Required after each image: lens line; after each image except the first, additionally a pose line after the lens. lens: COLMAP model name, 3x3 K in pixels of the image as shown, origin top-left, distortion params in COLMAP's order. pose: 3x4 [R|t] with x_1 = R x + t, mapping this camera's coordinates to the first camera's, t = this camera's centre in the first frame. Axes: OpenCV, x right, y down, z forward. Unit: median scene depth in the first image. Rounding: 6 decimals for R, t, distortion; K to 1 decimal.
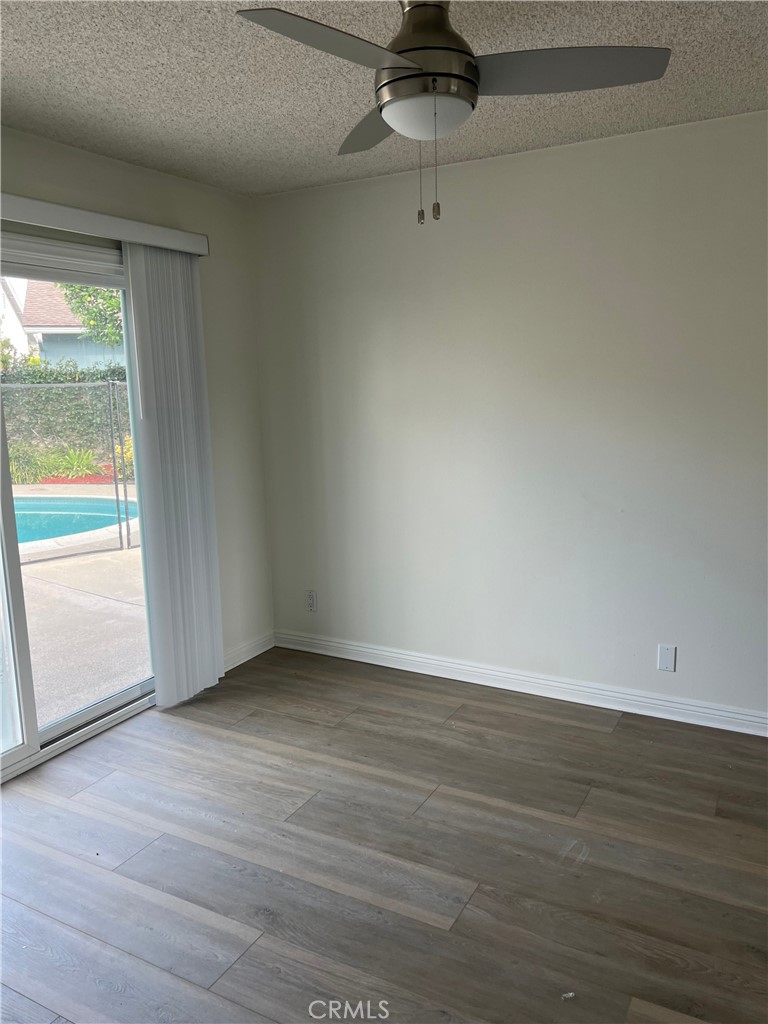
lens RADIAL K [[769.1, 0, 384.1], [0, 769.1, 509.3], [0, 0, 1]] dist [0.005910, -0.036456]
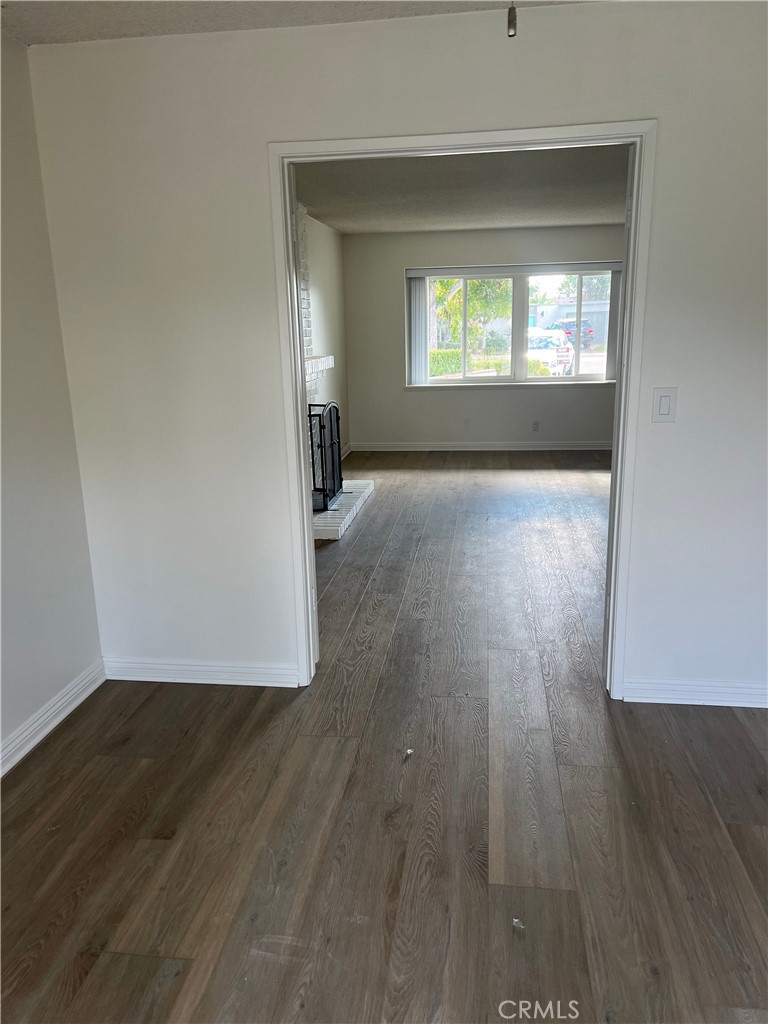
lens RADIAL K [[769.1, 0, 382.5], [0, 769.1, 508.6], [0, 0, 1]] dist [0.005910, -0.036456]
pose [[-0.370018, -0.185509, 0.910315, -0.293896], [0.189896, 0.944070, 0.269575, -0.108884], [-0.909410, 0.272613, -0.314096, 0.756703]]
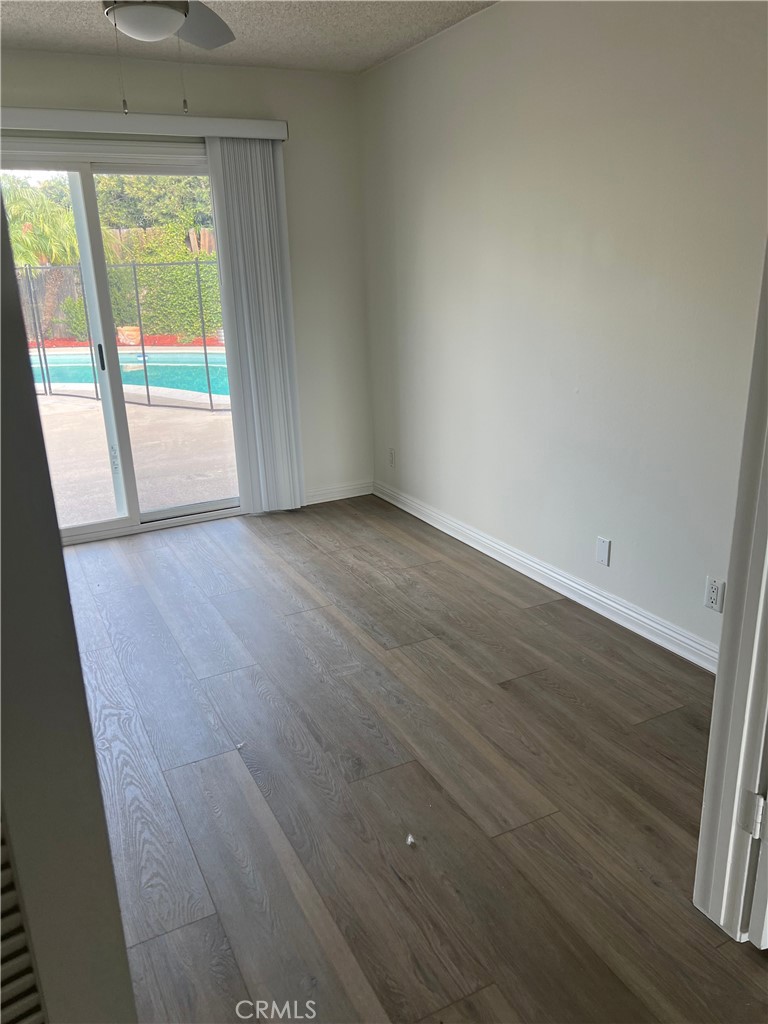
lens RADIAL K [[769.1, 0, 388.3], [0, 769.1, 512.9], [0, 0, 1]] dist [0.005910, -0.036456]
pose [[0.837690, 0.169474, -0.519186, 0.639243], [-0.090625, 0.980590, 0.173866, 0.005157], [0.538574, -0.098595, 0.836790, 0.061377]]
